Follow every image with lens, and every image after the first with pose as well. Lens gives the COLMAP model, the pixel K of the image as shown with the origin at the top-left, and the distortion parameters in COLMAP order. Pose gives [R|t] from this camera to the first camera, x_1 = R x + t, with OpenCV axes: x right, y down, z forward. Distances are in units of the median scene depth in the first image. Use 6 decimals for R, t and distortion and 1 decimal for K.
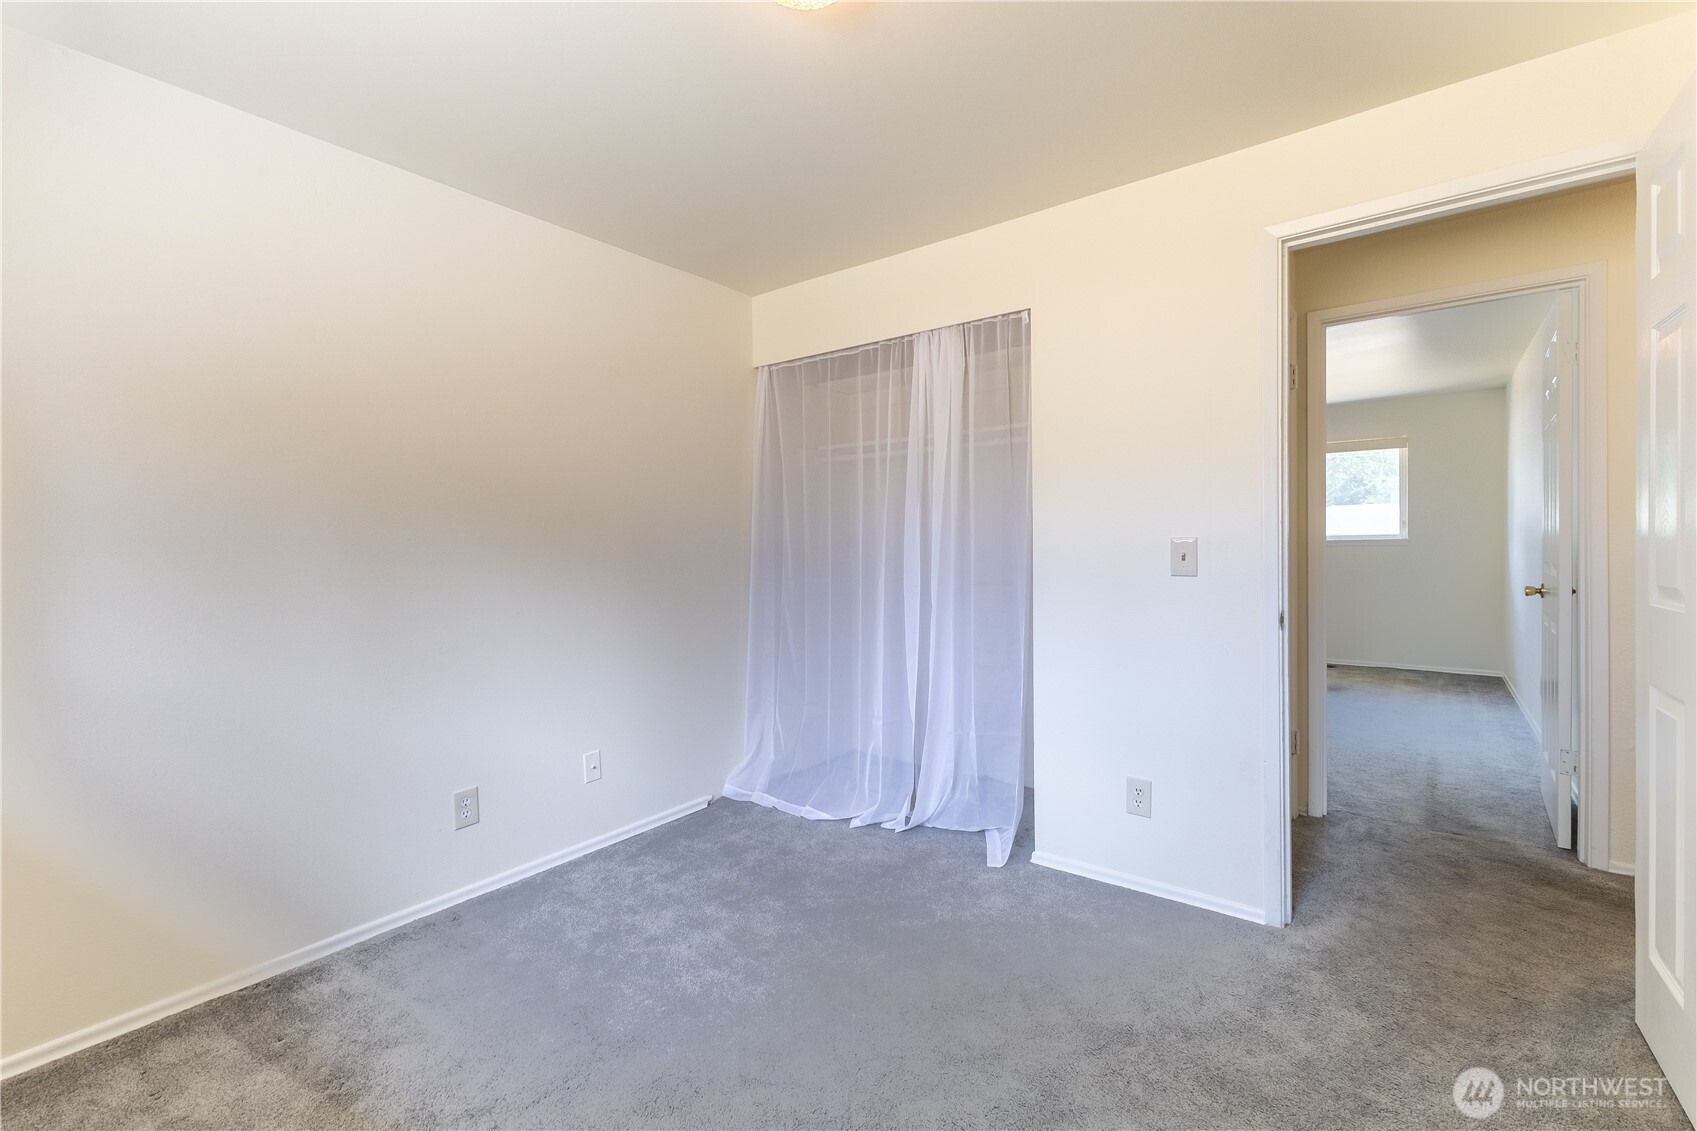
lens RADIAL K [[742.1, 0, 863.3], [0, 742.1, 554.9], [0, 0, 1]] dist [0.012834, -0.000761]
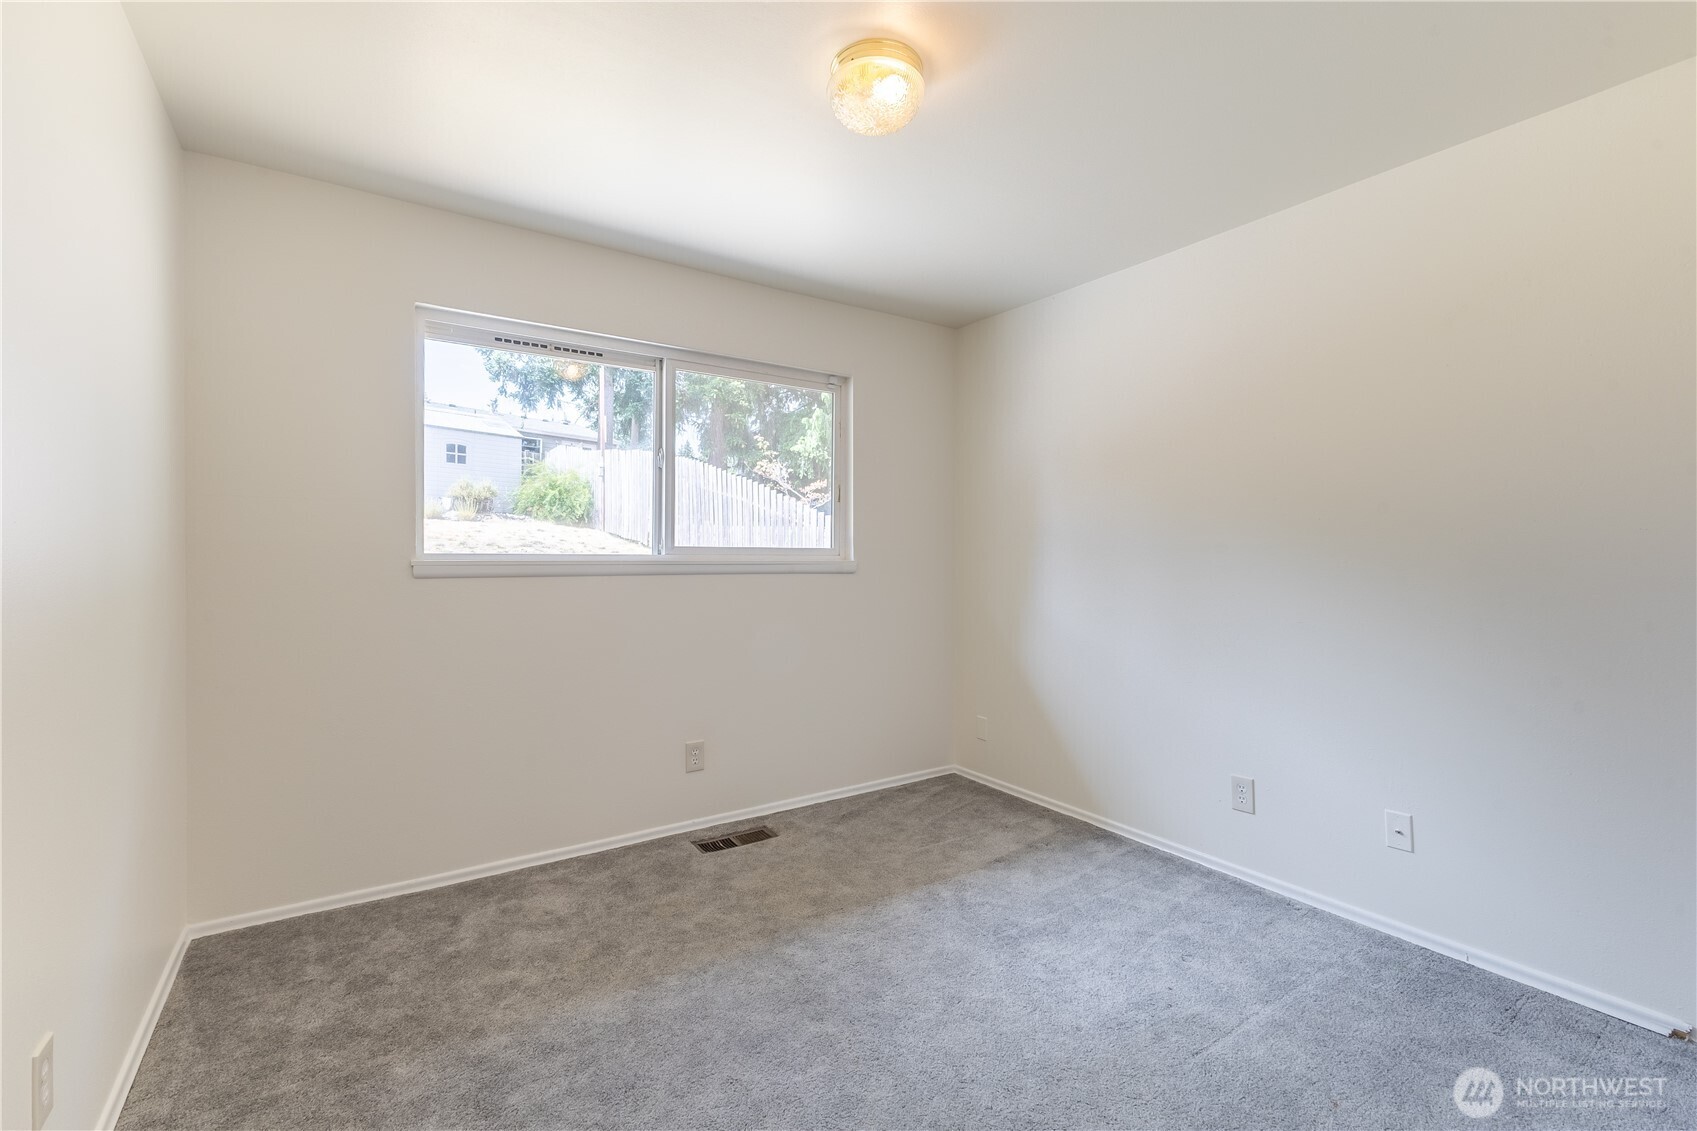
lens RADIAL K [[742.1, 0, 850.1], [0, 742.1, 559.3], [0, 0, 1]] dist [0.012834, -0.000761]
pose [[-0.356025, 0.008389, -0.934439, 0.763941], [-0.010349, 0.999863, 0.012919, -0.010847], [0.934419, 0.014270, -0.355889, 0.955093]]
